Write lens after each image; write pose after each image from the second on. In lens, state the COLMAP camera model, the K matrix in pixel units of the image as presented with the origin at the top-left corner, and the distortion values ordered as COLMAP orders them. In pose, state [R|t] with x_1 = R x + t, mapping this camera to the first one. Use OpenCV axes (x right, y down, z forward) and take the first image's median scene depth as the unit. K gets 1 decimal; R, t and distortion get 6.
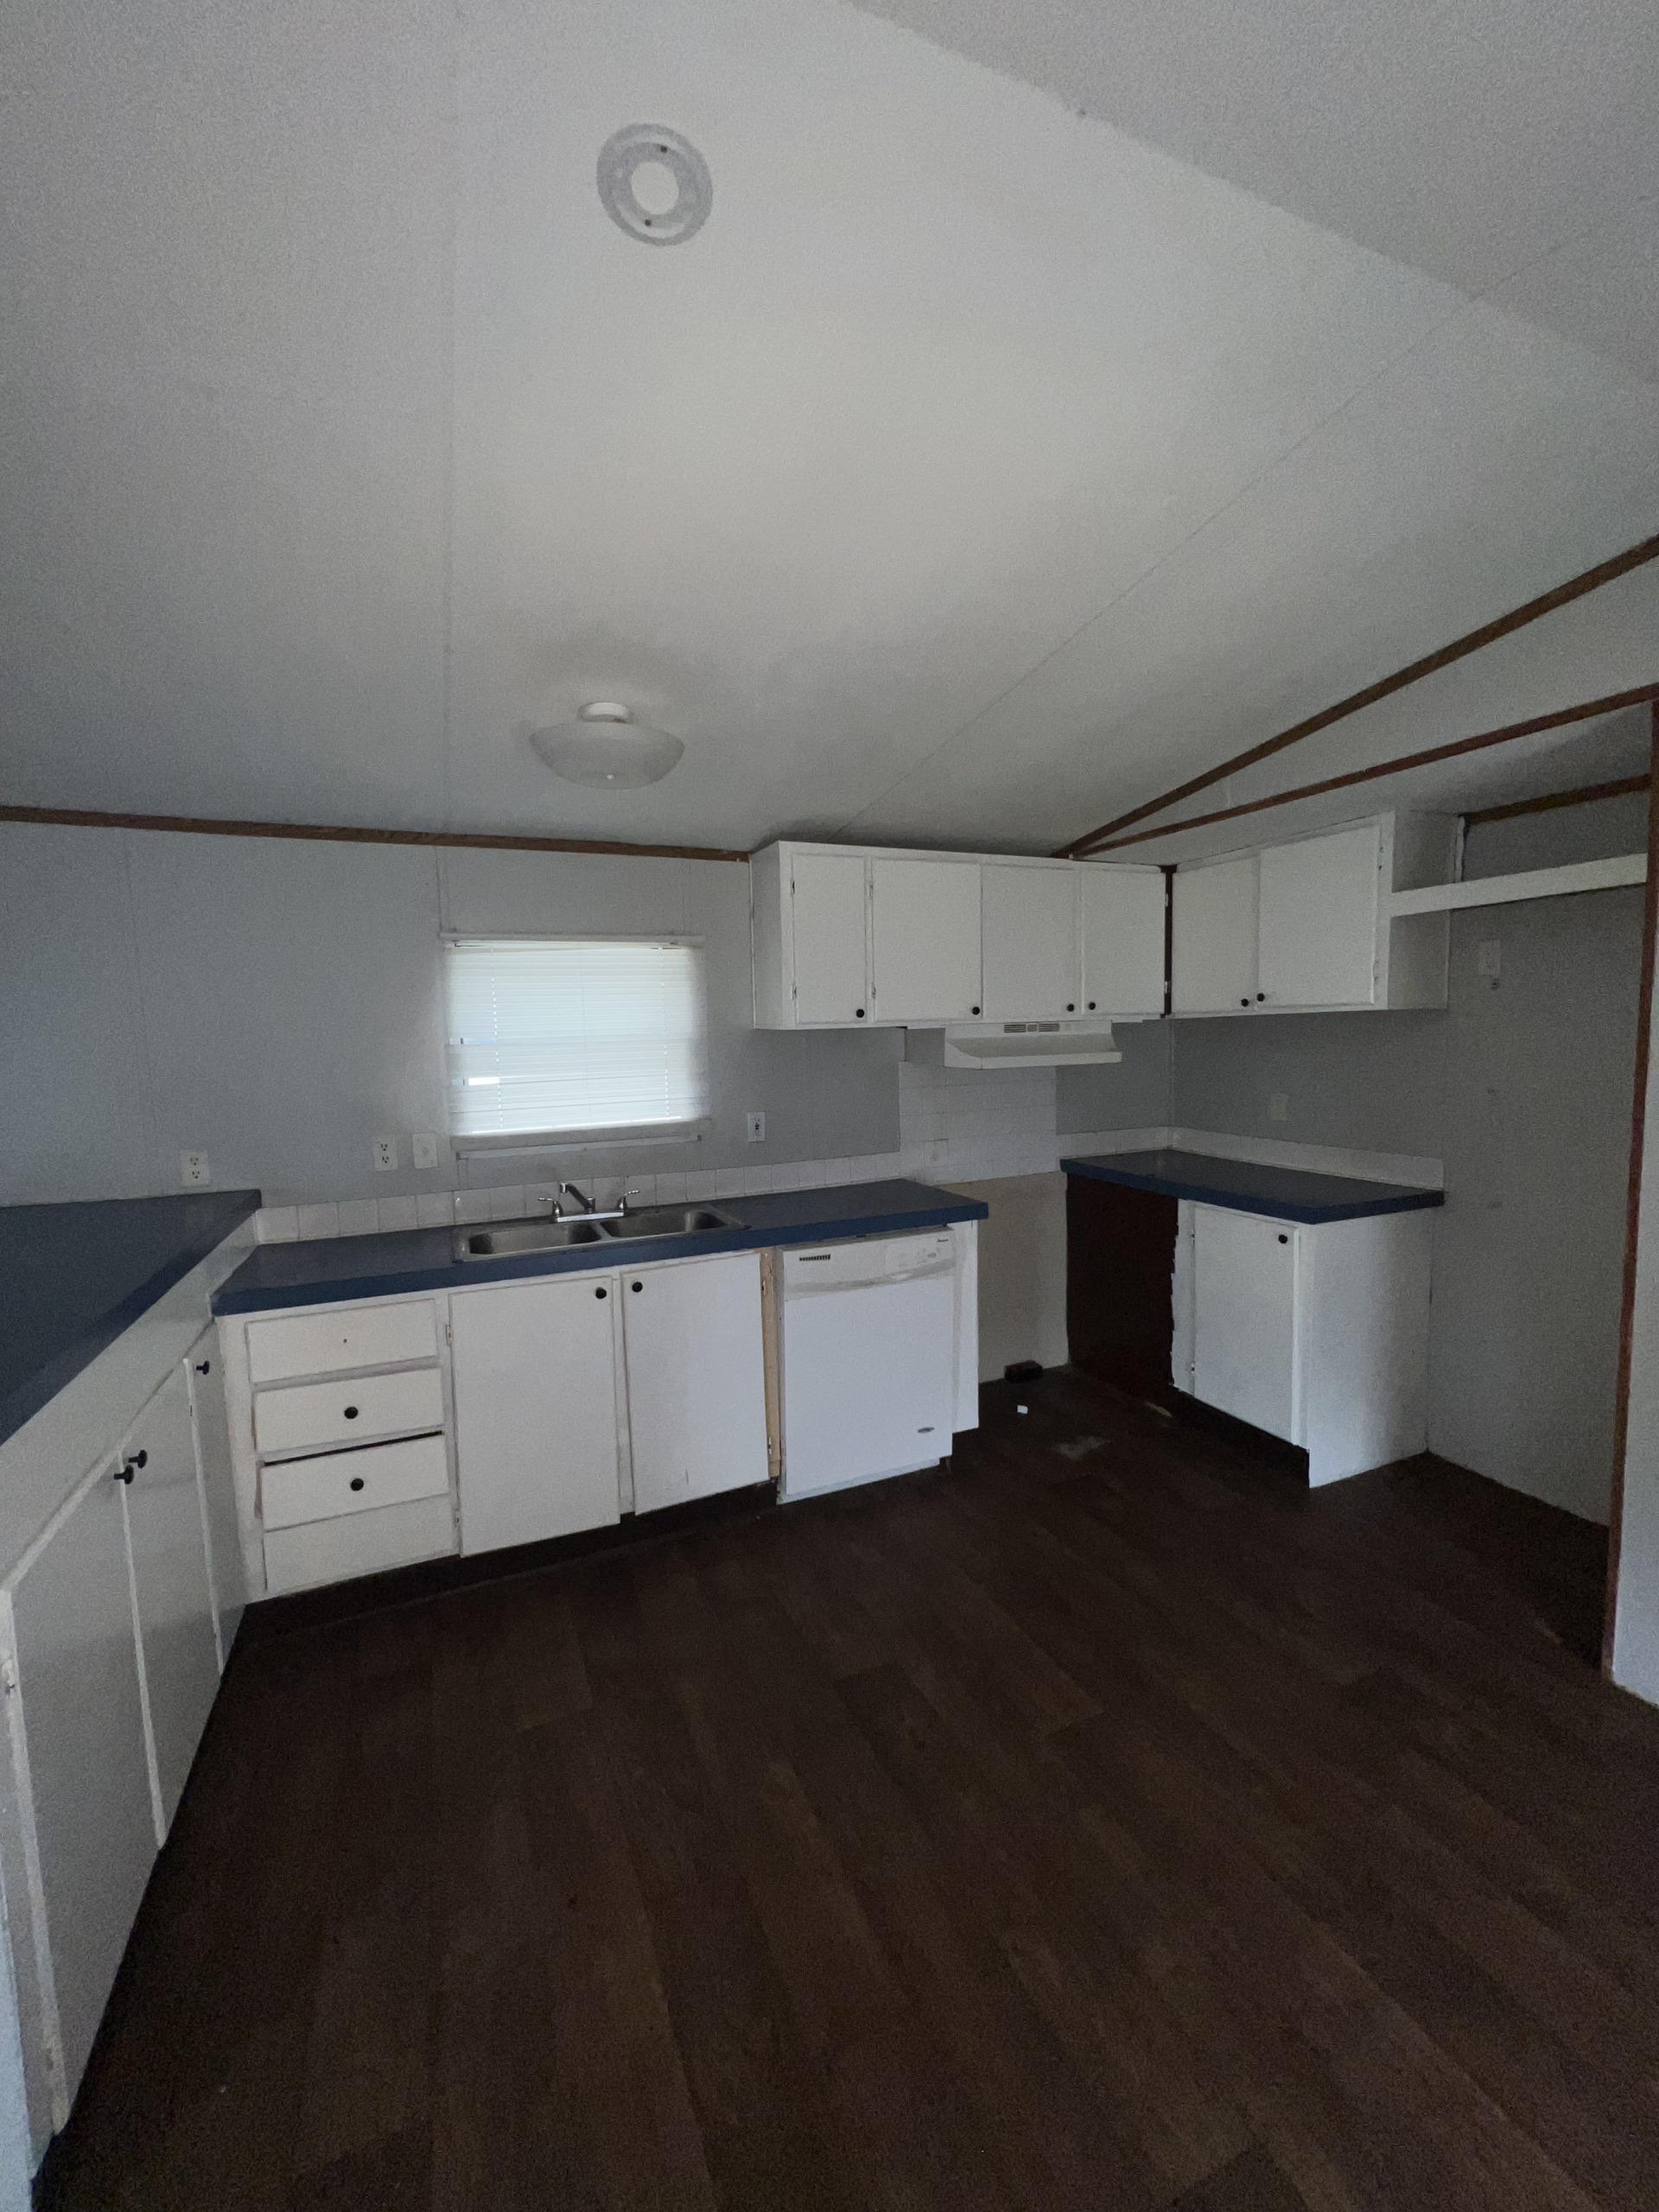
lens RADIAL K [[881.7, 0, 836.5], [0, 881.7, 1109.8], [0, 0, 1]] dist [0.000152, 0.000363]
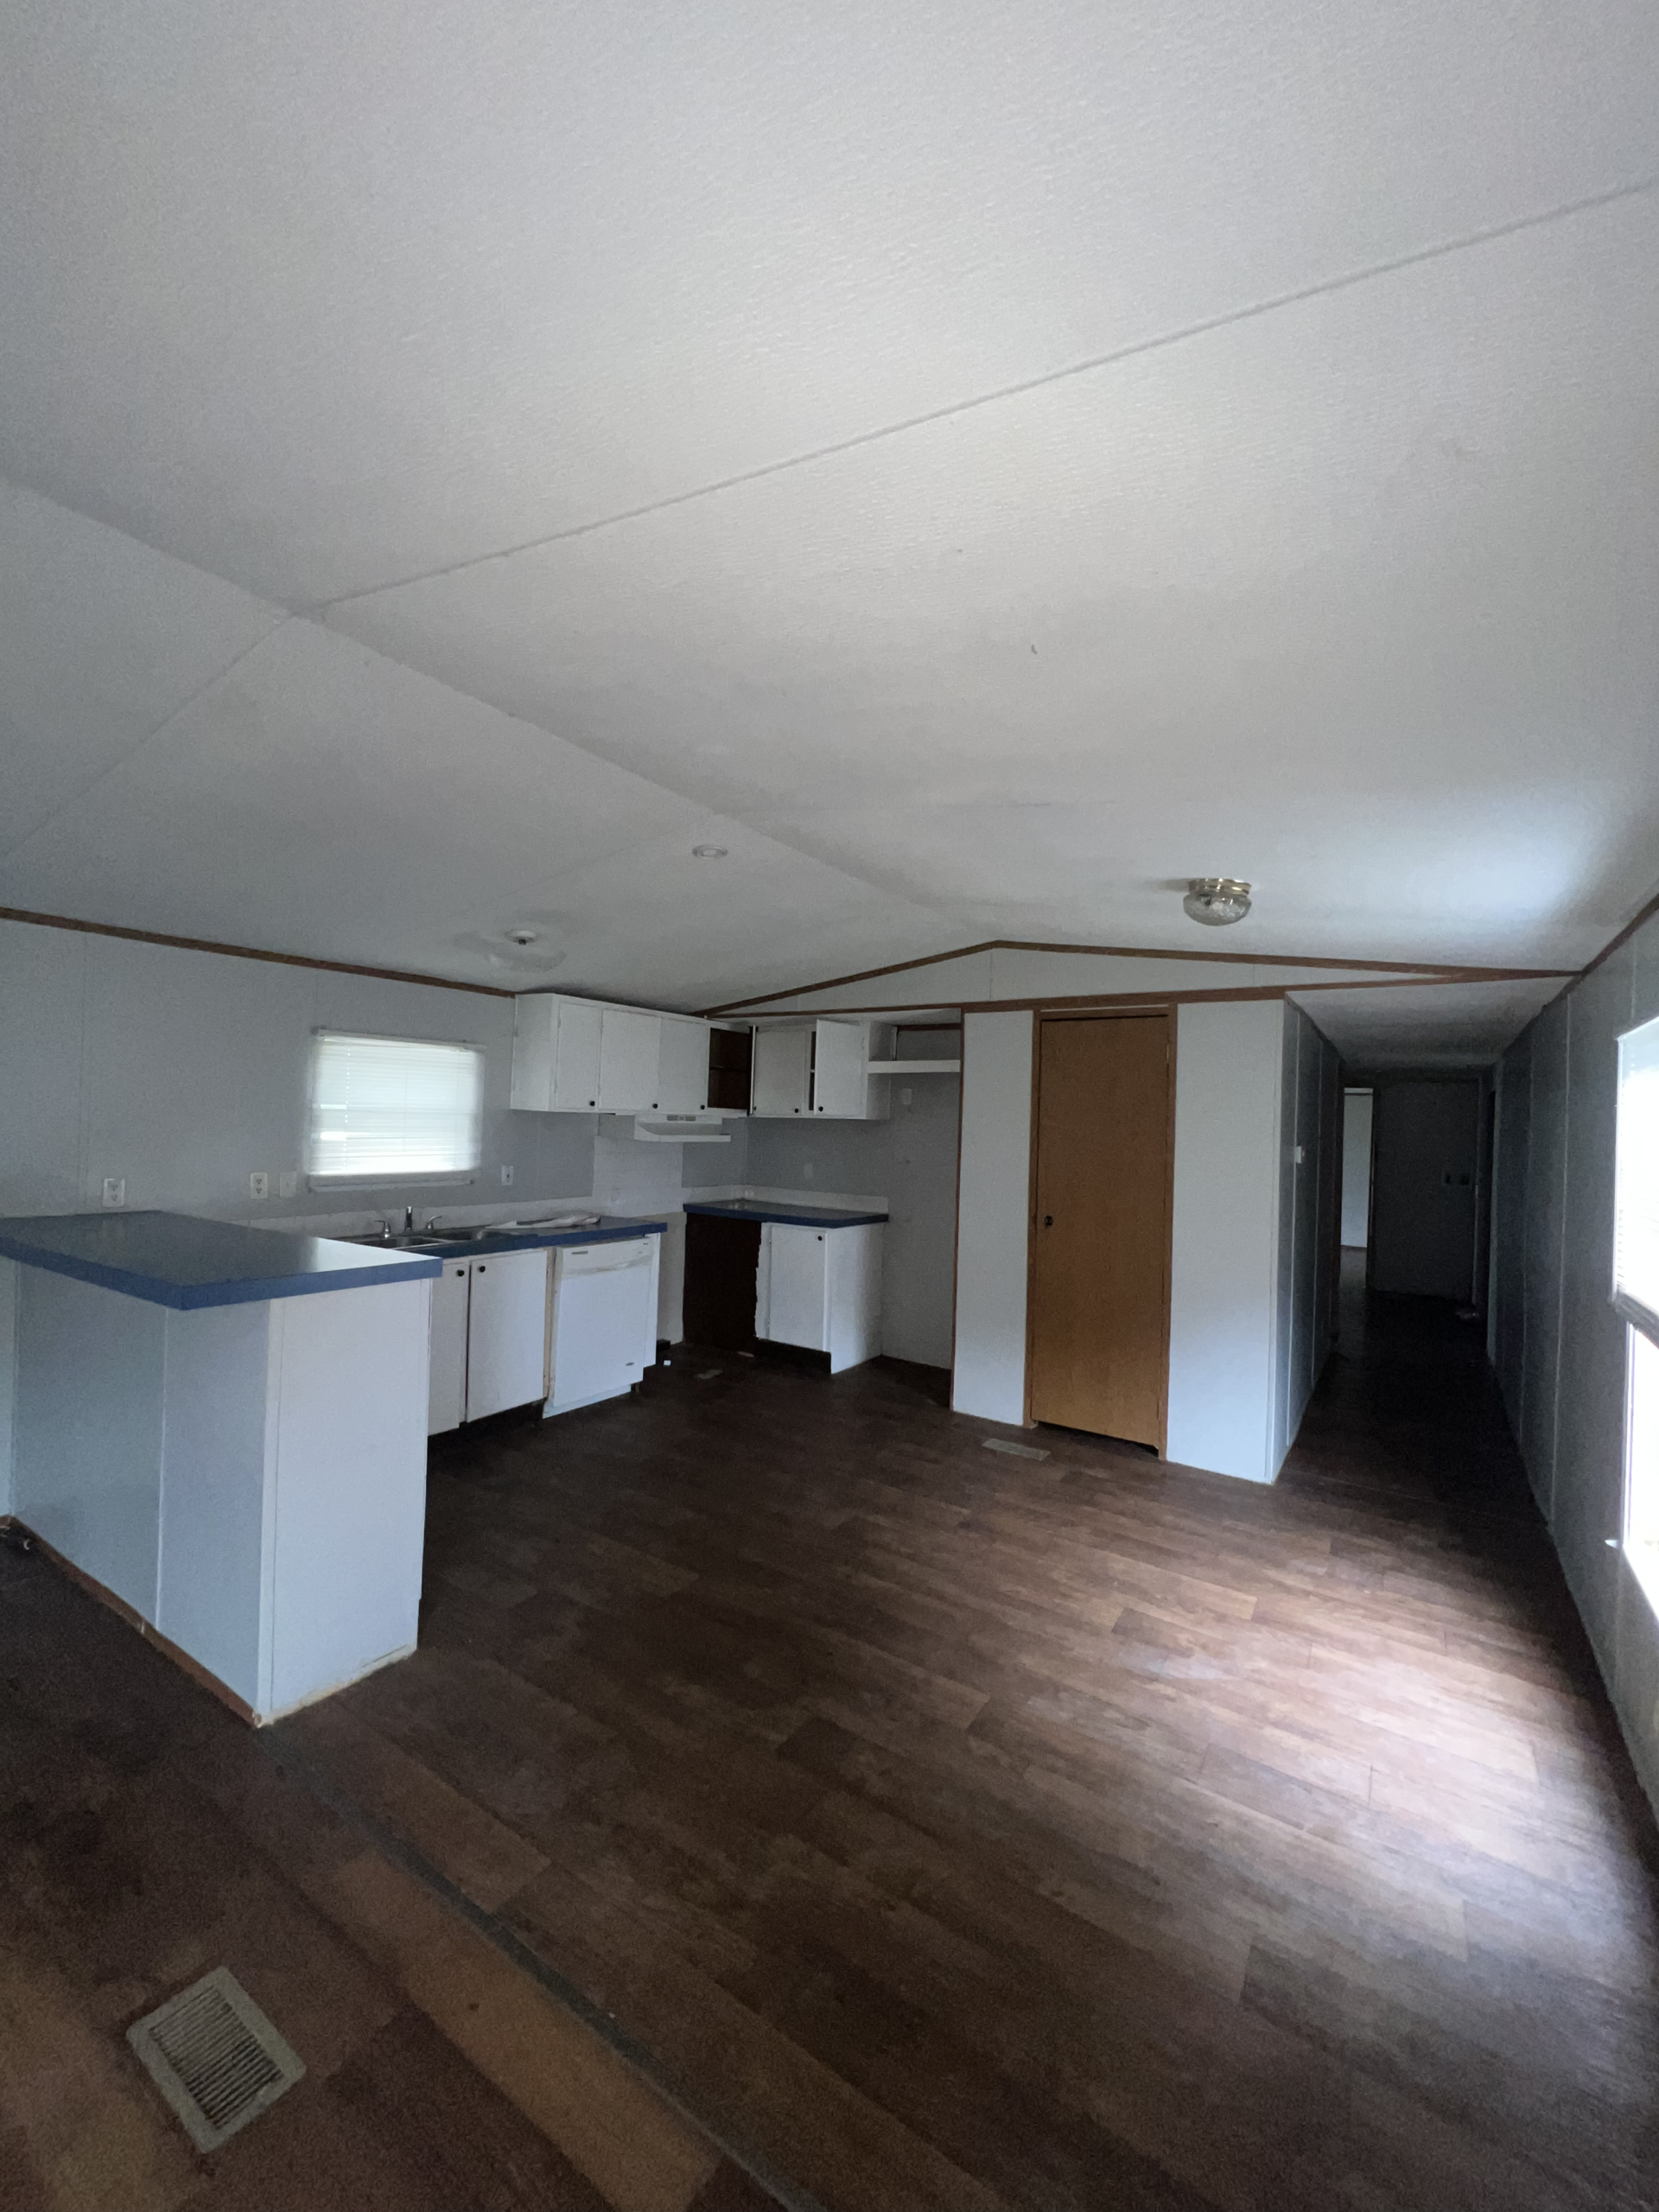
lens RADIAL K [[882.1, 0, 833.2], [0, 882.1, 1099.4], [0, 0, 1]] dist [-0.004410, -0.000237]
pose [[0.839501, 0.063933, 0.539584, -0.466728], [-0.001671, 0.993353, -0.115100, 0.065318], [-0.543356, 0.095725, 0.834027, -0.563547]]
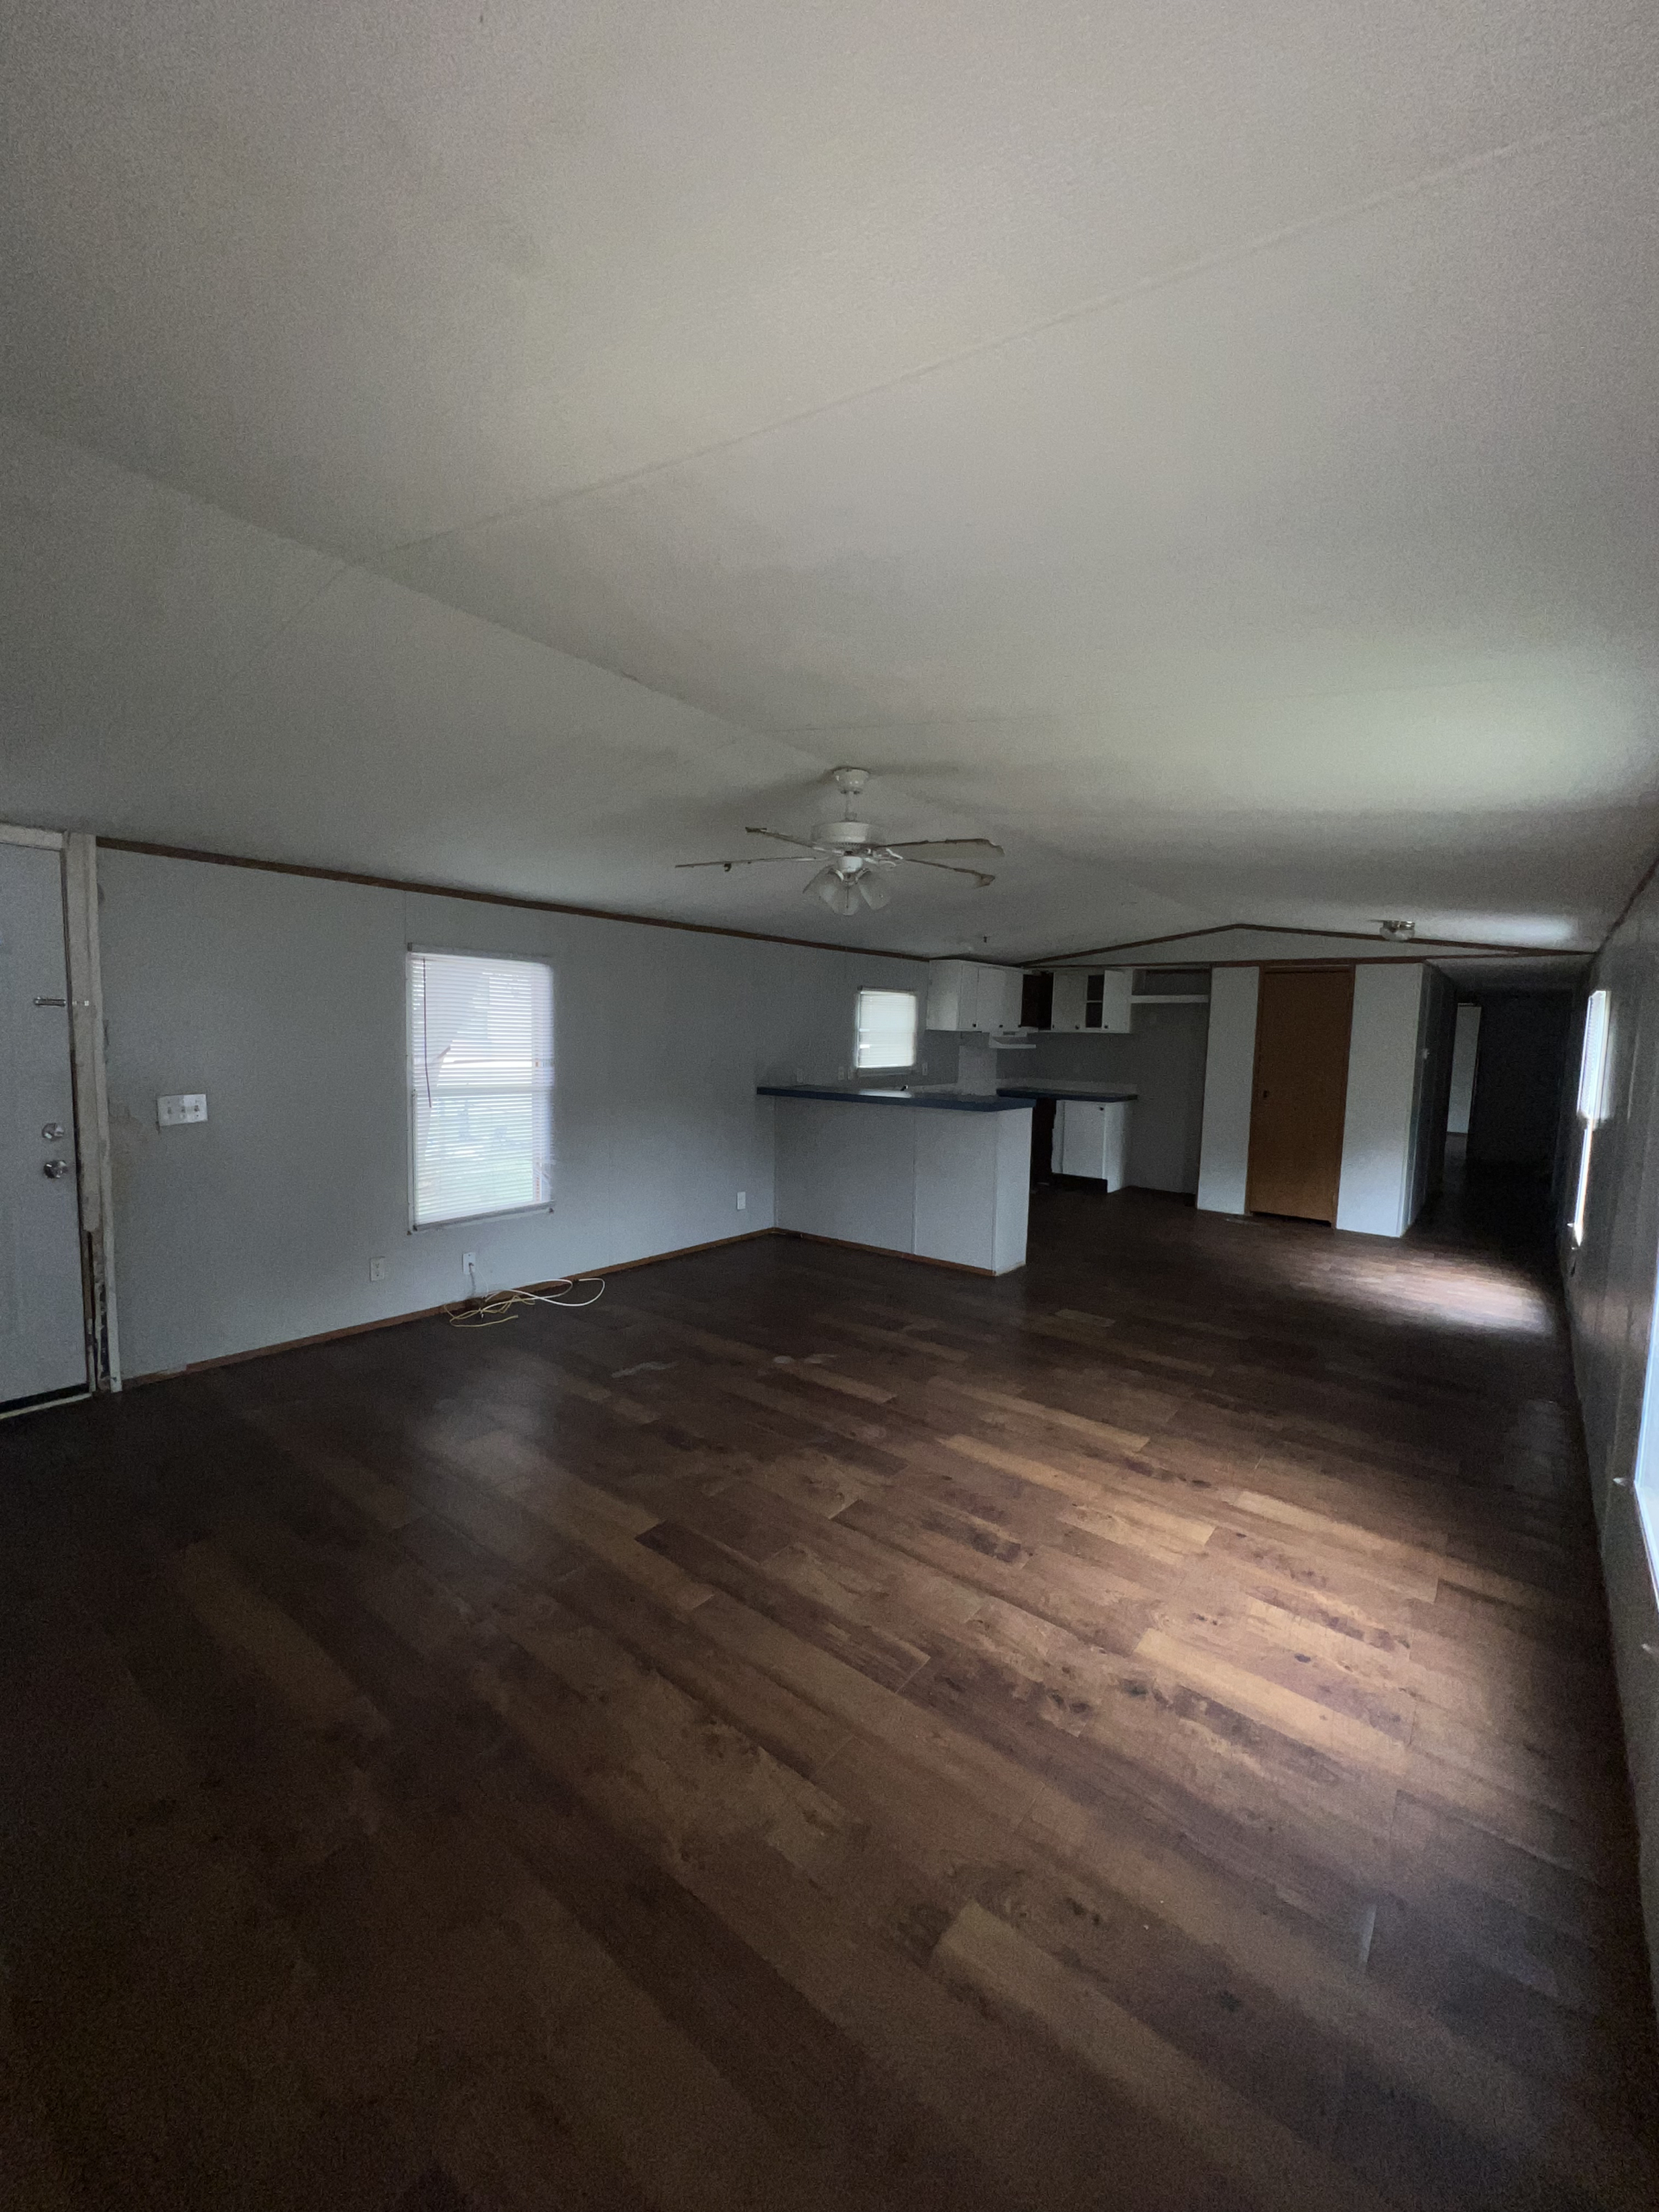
lens RADIAL K [[882.1, 0, 830.4], [0, 882.1, 1106.1], [0, 0, 1]] dist [-0.004410, -0.000237]
pose [[0.885144, 0.003650, 0.465303, -1.574926], [-0.001461, 0.999986, -0.005065, 0.144032], [-0.465315, 0.003803, 0.885137, -1.123777]]
